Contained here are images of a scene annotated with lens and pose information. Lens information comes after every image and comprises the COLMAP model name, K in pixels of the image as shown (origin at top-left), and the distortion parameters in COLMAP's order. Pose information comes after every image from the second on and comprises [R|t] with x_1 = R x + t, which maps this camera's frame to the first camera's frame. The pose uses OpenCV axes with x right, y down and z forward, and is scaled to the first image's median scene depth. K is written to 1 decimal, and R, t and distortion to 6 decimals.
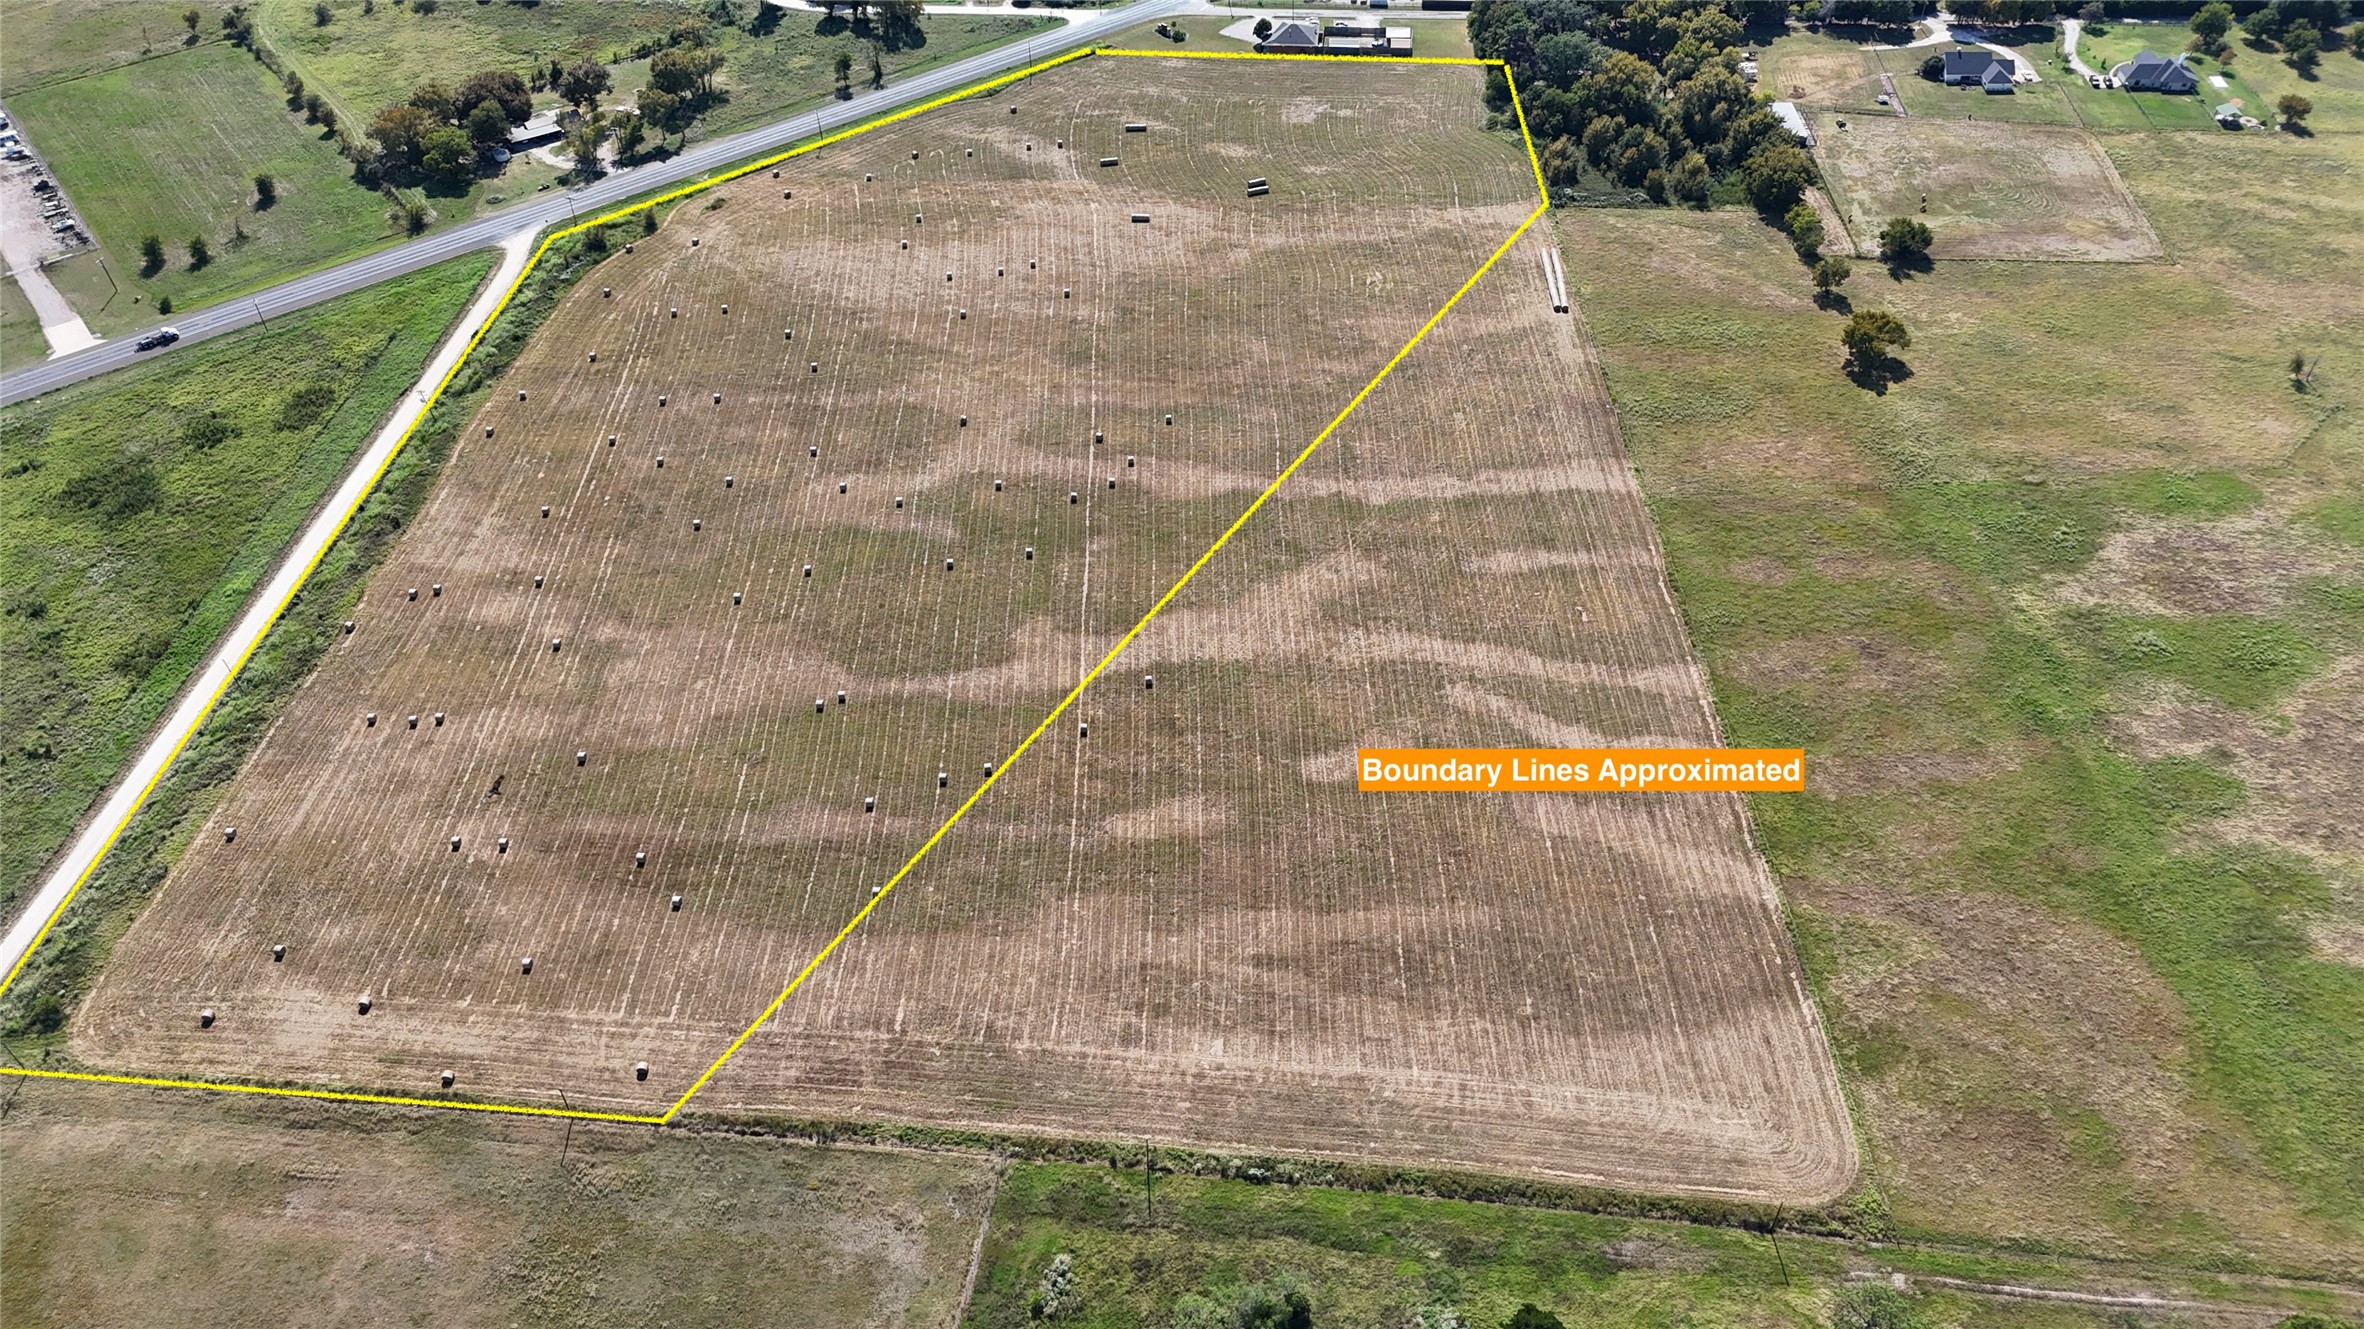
lens RADIAL K [[1671.8, 0, 1189.5], [0, 1671.8, 705.5], [0, 0, 1]] dist [0.057307, -0.052895]
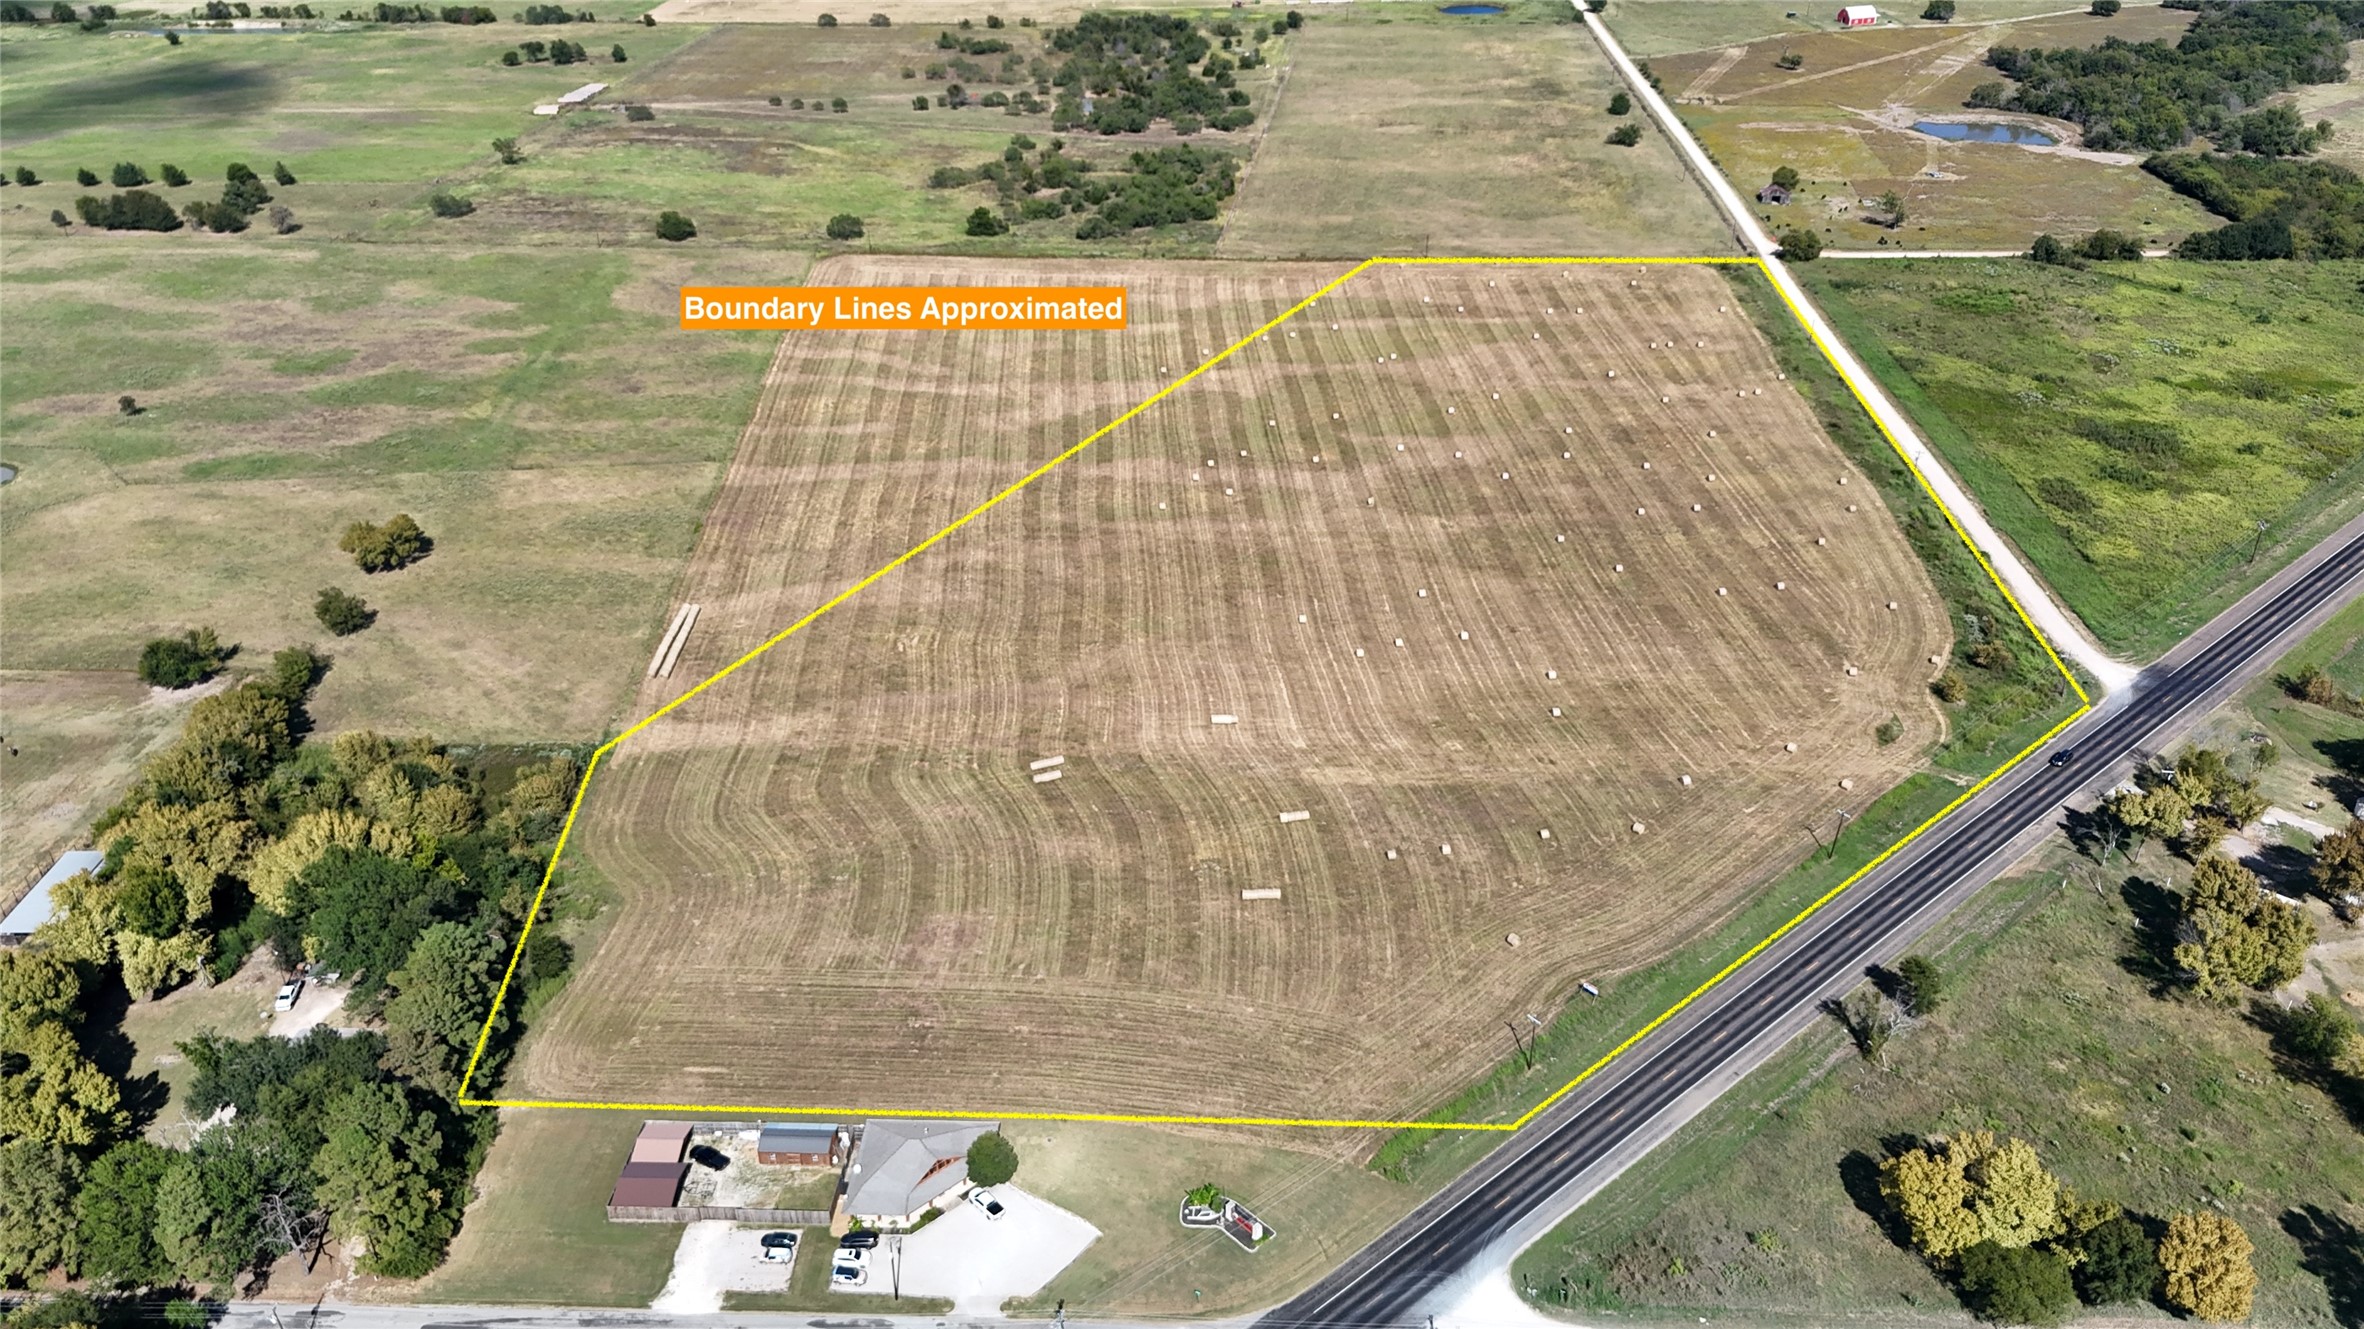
lens RADIAL K [[1775.6, 0, 1192.0], [0, 1775.6, 663.7], [0, 0, 1]] dist [0.046788, -0.086909]
pose [[-0.998503, 0.050263, -0.021555, -0.006090], [-0.007024, 0.273014, 0.961984, -1.136587], [0.054237, 0.960696, -0.272252, 1.365784]]
